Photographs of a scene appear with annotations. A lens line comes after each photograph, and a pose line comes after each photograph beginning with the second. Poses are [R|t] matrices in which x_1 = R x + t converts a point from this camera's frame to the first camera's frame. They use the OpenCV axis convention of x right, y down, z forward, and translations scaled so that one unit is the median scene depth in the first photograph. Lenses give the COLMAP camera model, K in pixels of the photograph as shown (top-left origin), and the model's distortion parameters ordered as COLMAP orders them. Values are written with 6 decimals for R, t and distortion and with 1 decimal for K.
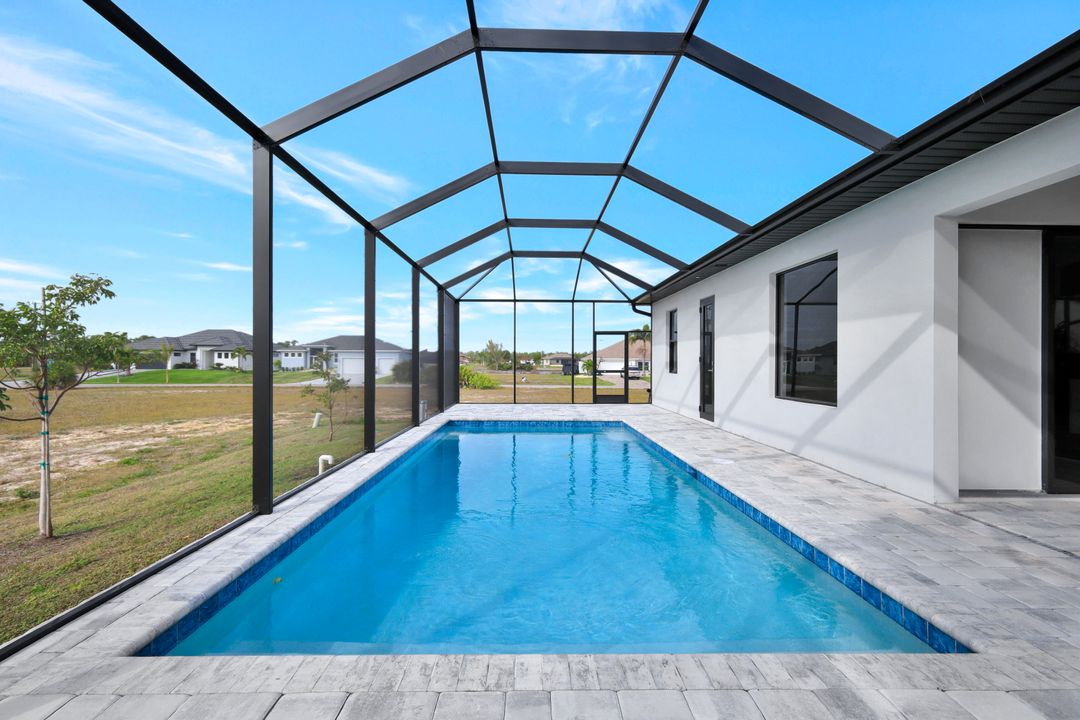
lens RADIAL K [[474.0, 0, 530.5], [0, 474.0, 362.1], [0, 0, 1]] dist [0.008938, -0.001389]
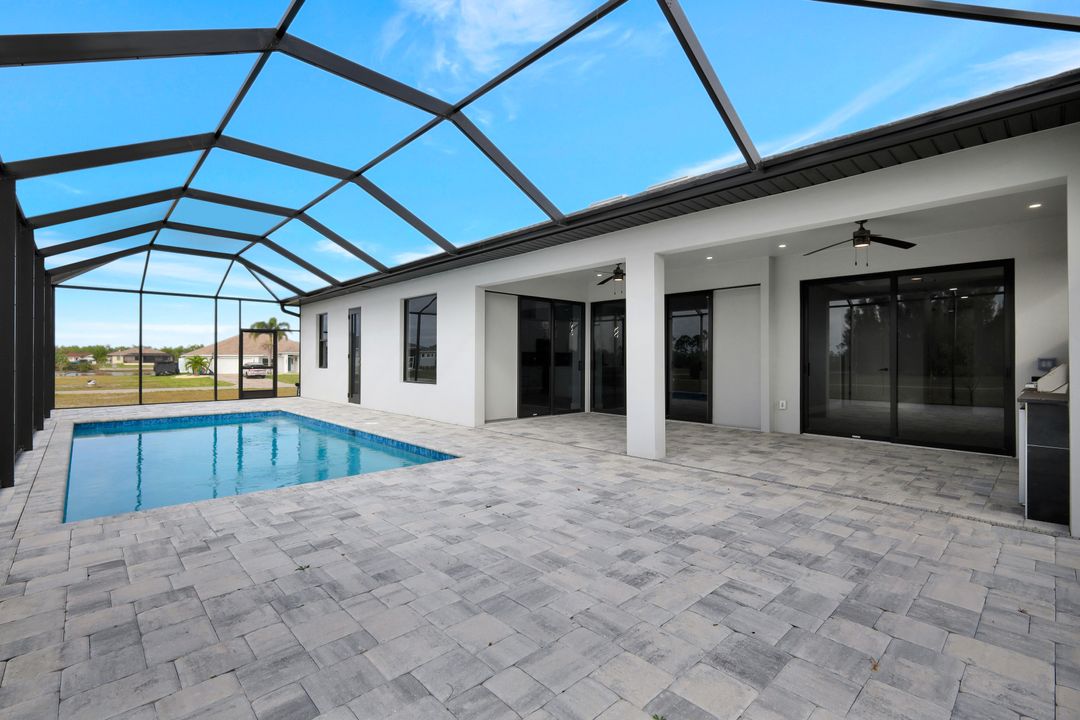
lens RADIAL K [[474.0, 0, 533.6], [0, 474.0, 356.3], [0, 0, 1]] dist [0.008938, -0.001389]
pose [[0.737400, -0.001275, 0.675455, -0.116930], [0.004161, 0.999988, -0.002655, 0.000122], [-0.675443, 0.004768, 0.737397, -0.231379]]
